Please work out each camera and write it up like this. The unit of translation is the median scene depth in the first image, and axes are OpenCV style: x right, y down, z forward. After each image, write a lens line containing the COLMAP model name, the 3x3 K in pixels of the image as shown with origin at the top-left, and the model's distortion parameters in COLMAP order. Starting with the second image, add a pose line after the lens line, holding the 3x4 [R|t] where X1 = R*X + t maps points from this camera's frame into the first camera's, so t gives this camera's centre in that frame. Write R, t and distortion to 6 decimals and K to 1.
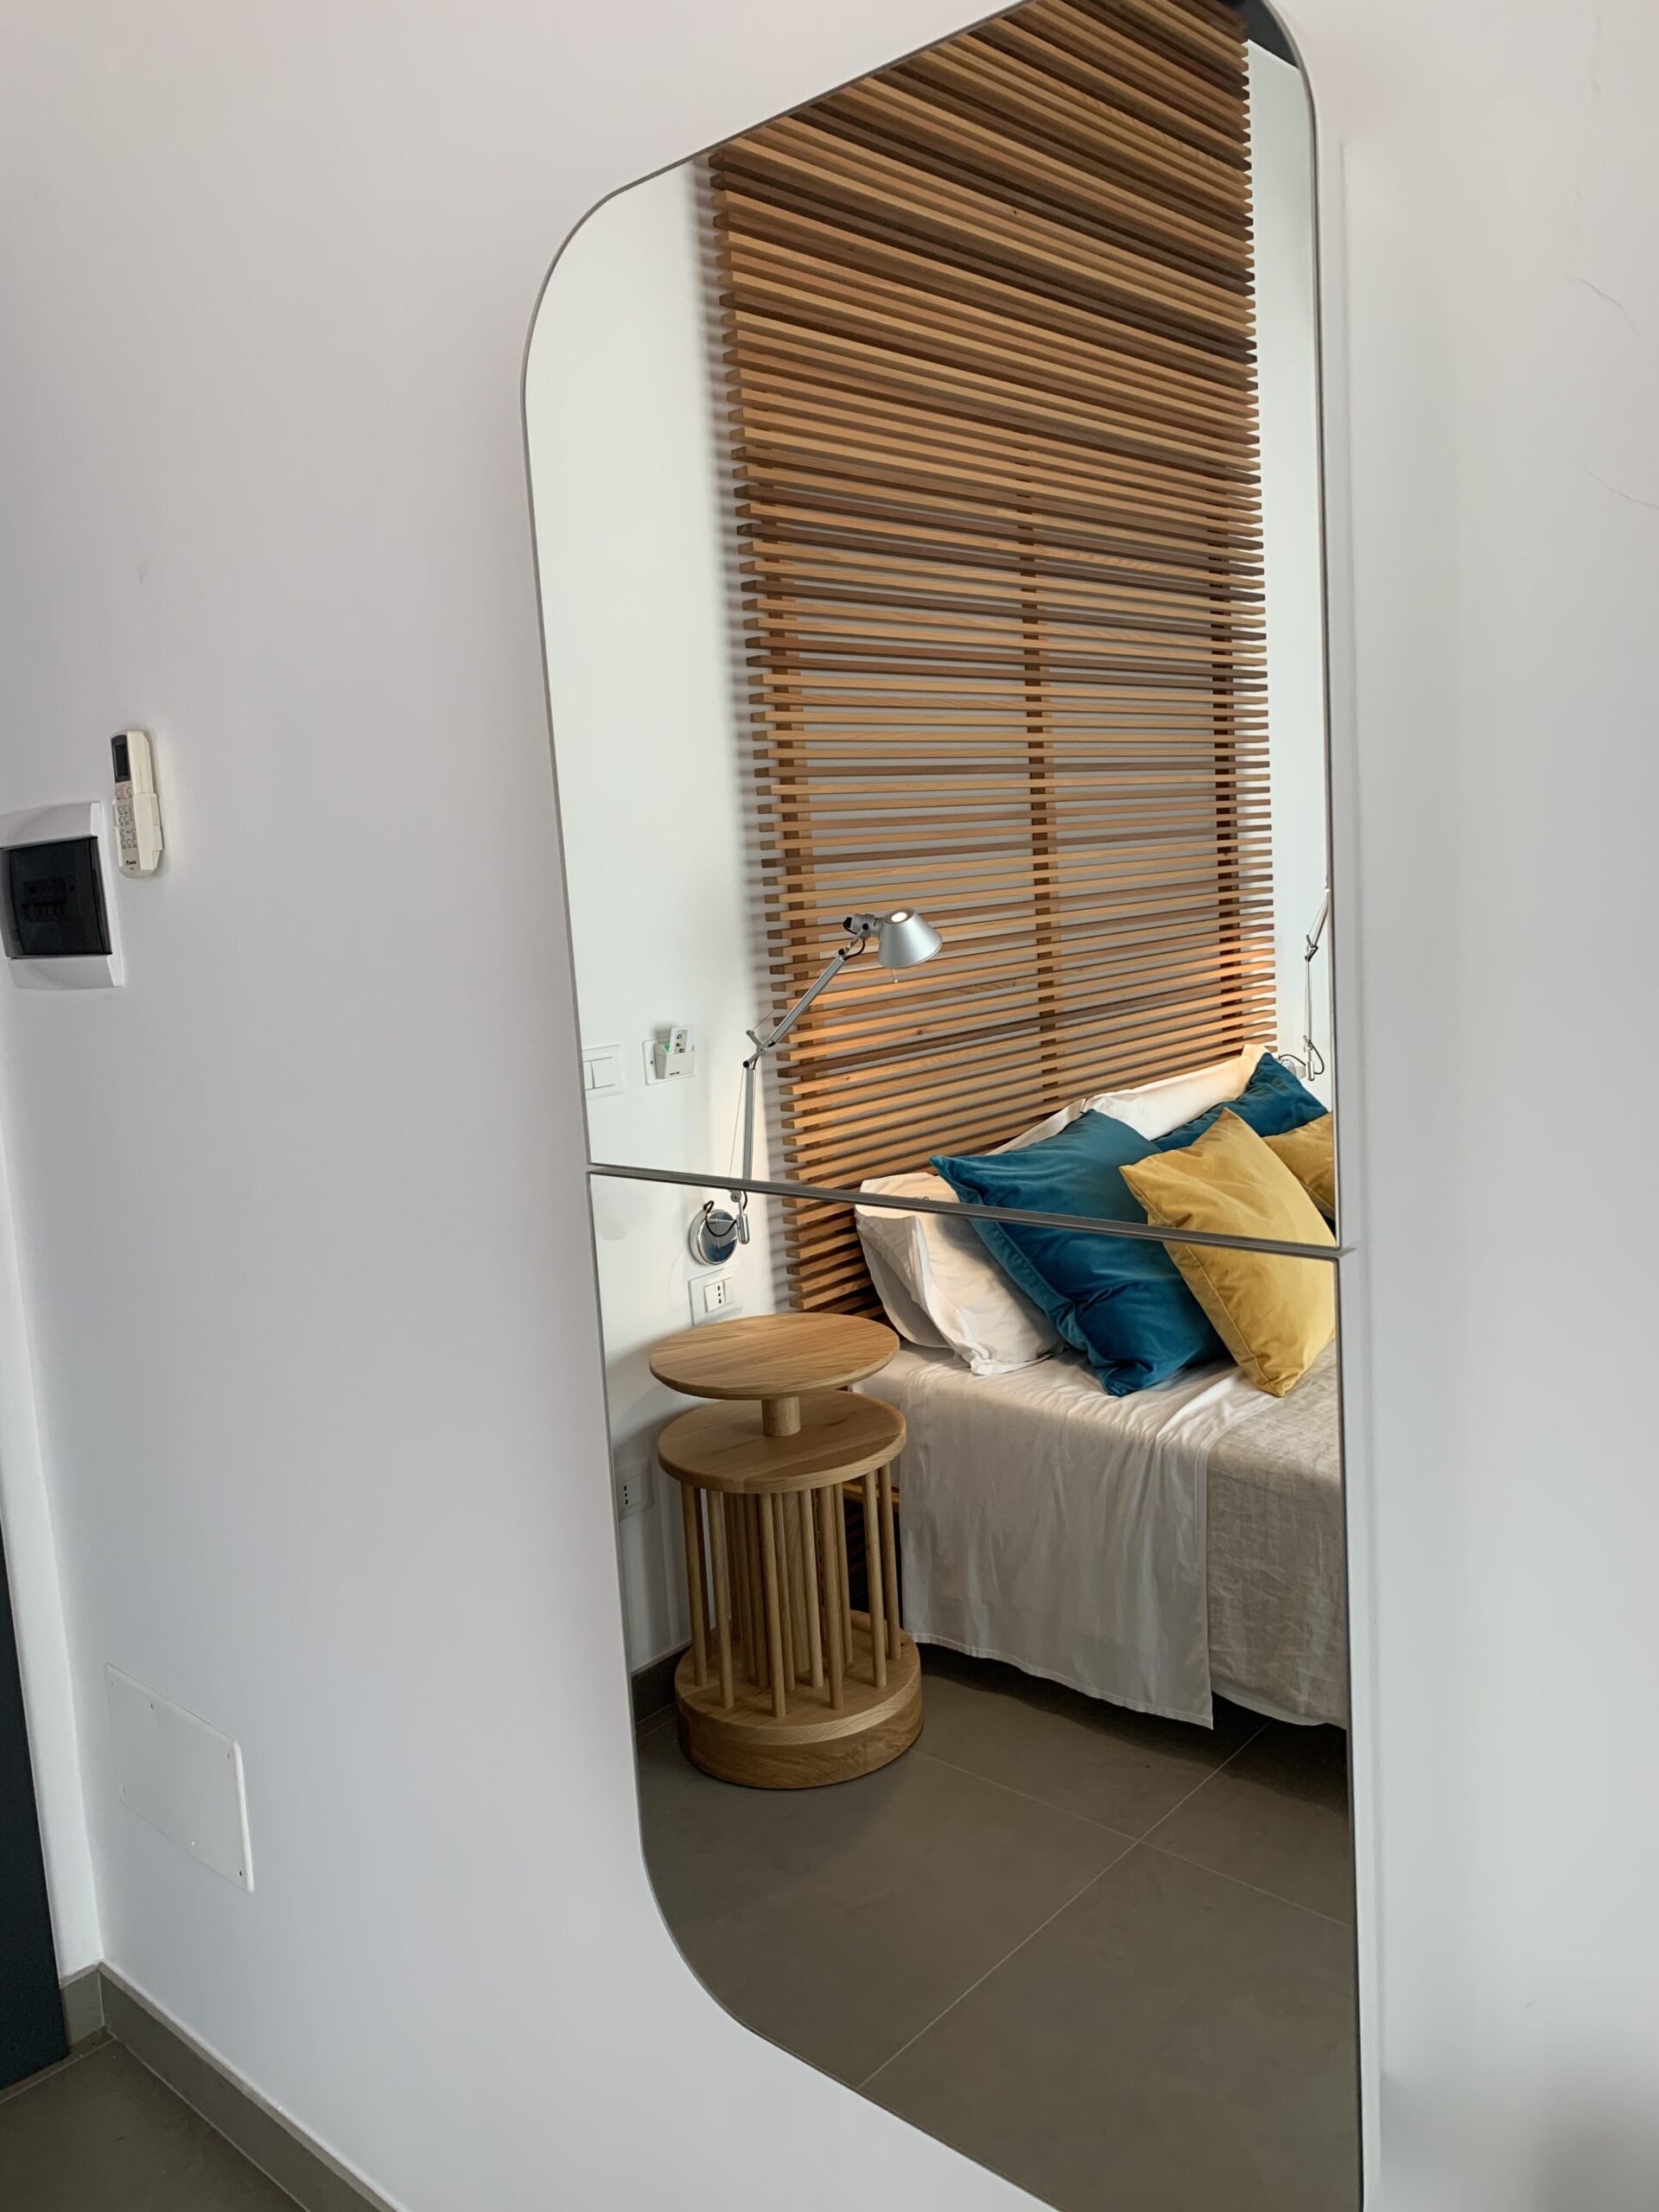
lens RADIAL K [[1693.8, 0, 832.4], [0, 1693.8, 1106.0], [0, 0, 1]] dist [0.022814, -0.037529]
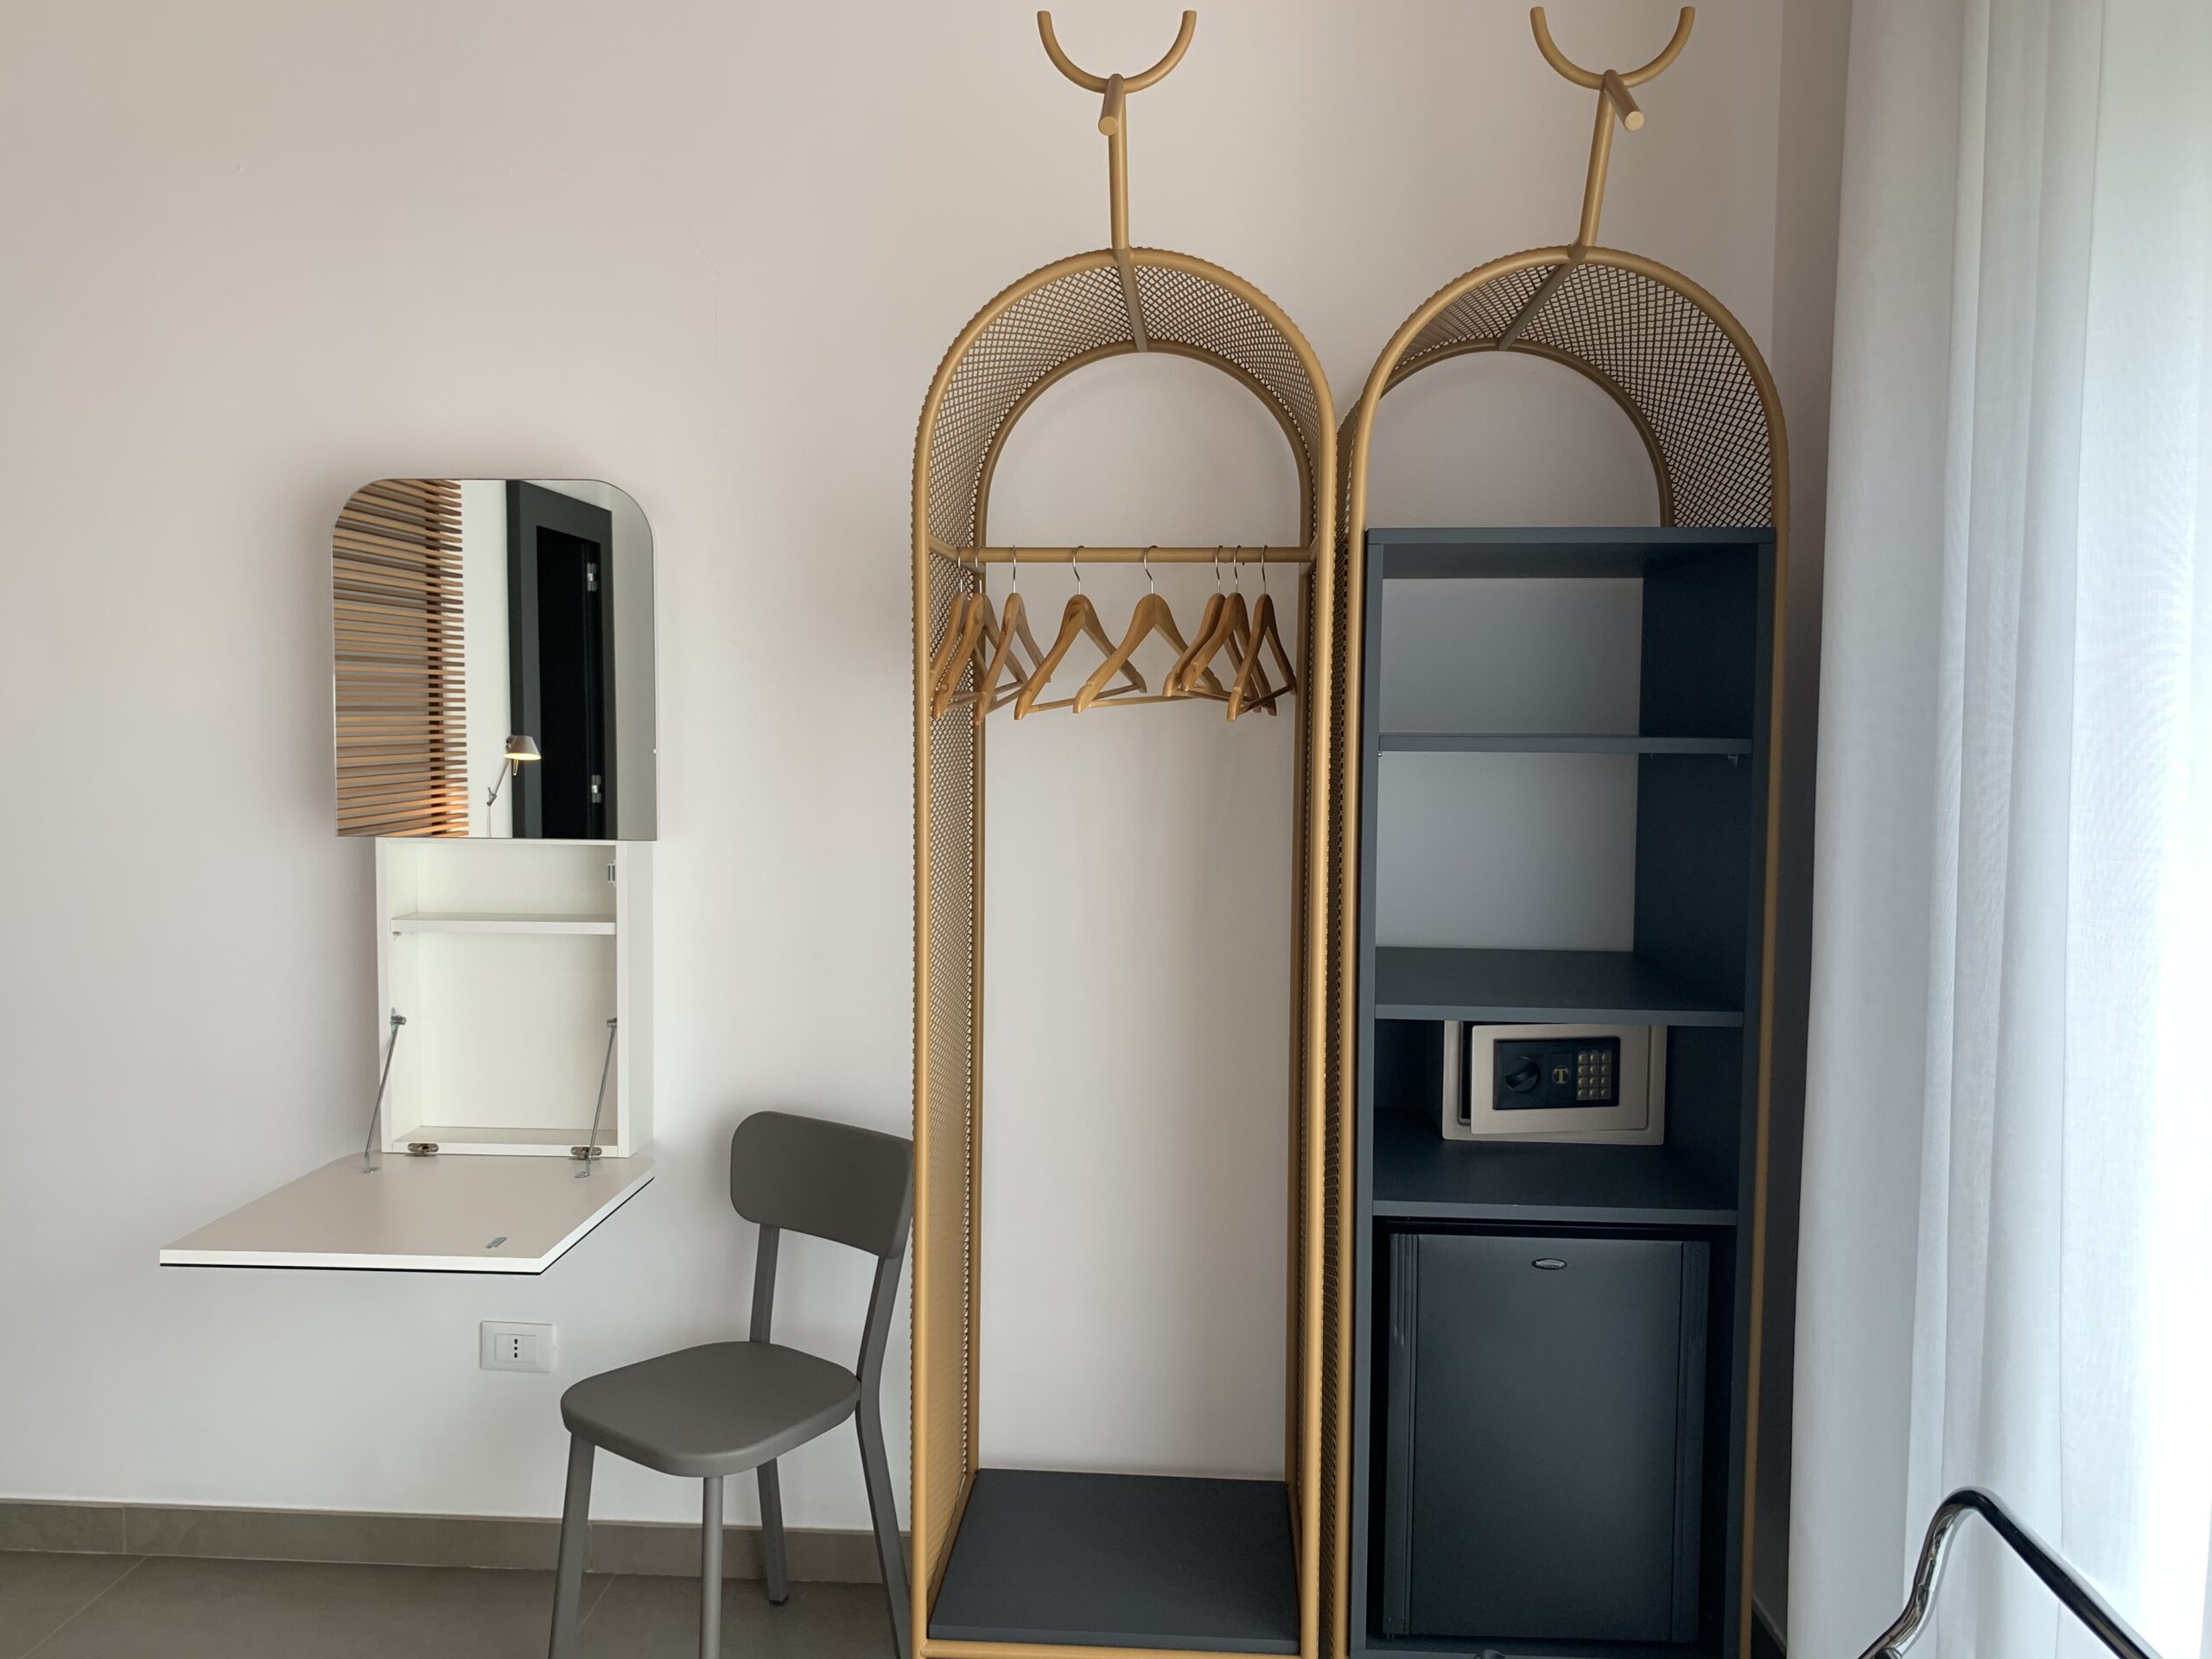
lens RADIAL K [[1693.8, 0, 1107.0], [0, 1693.8, 828.6], [0, 0, 1]] dist [0.022814, -0.037529]
pose [[0.780552, 0.022747, 0.624676, -0.208270], [0.037905, 0.995776, -0.083624, 0.073945], [-0.623940, 0.088951, 0.776393, -0.424795]]
